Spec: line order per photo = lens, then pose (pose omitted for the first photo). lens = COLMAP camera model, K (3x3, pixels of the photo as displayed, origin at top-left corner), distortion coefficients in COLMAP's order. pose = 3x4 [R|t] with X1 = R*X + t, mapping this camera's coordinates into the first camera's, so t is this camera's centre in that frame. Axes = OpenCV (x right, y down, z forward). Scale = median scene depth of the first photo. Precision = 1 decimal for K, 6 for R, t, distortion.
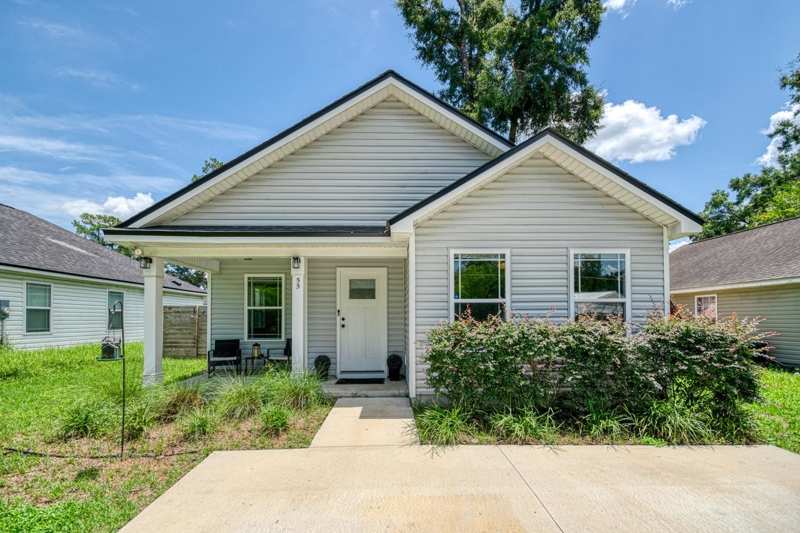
lens RADIAL K [[373.8, 0, 401.1], [0, 373.8, 316.6], [0, 0, 1]] dist [0.001206, 0.000069]
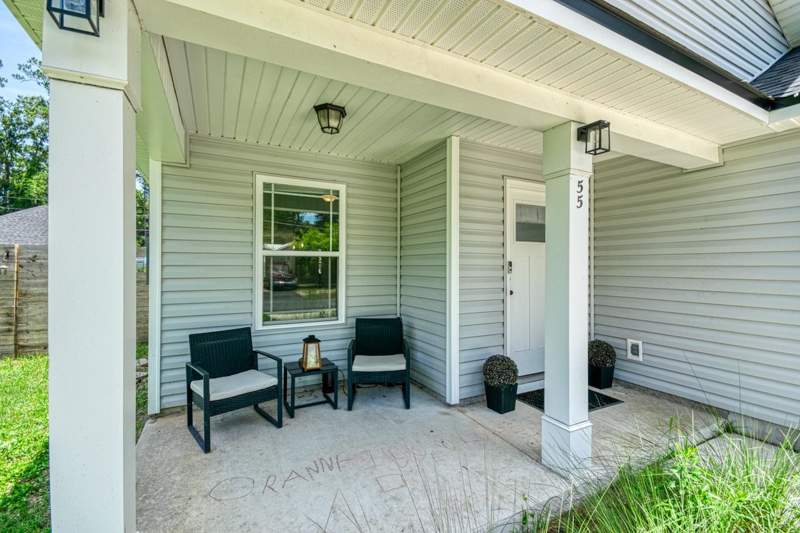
lens RADIAL K [[348.1, 0, 400.0], [0, 348.1, 266.5], [0, 0, 1]] dist [0.018133, 0.000127]
pose [[0.895325, 0.007632, 0.445347, -0.501760], [-0.010176, 0.999943, 0.003320, -0.011283], [-0.445296, -0.007504, 0.895352, 0.628691]]
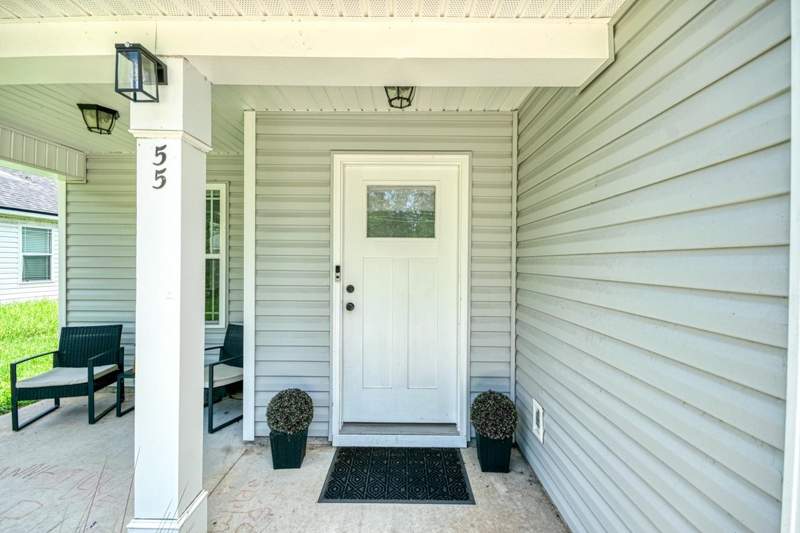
lens RADIAL K [[348.1, 0, 400.0], [0, 348.1, 266.5], [0, 0, 1]] dist [0.018133, 0.000127]
pose [[0.999550, 0.013404, -0.026851, -0.092869], [-0.012927, 0.999757, 0.017843, -0.024125], [0.027084, -0.017488, 0.999480, 0.637600]]
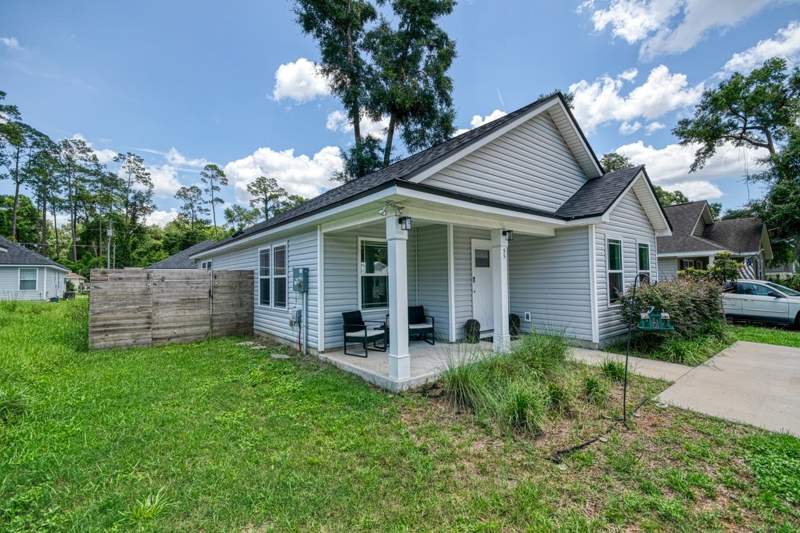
lens RADIAL K [[348.1, 0, 400.0], [0, 348.1, 266.5], [0, 0, 1]] dist [0.018133, 0.000127]
pose [[0.787708, 0.014004, 0.615889, -0.950791], [0.006246, 0.999509, -0.030716, -0.018549], [-0.616017, 0.028042, 0.787234, 0.319241]]
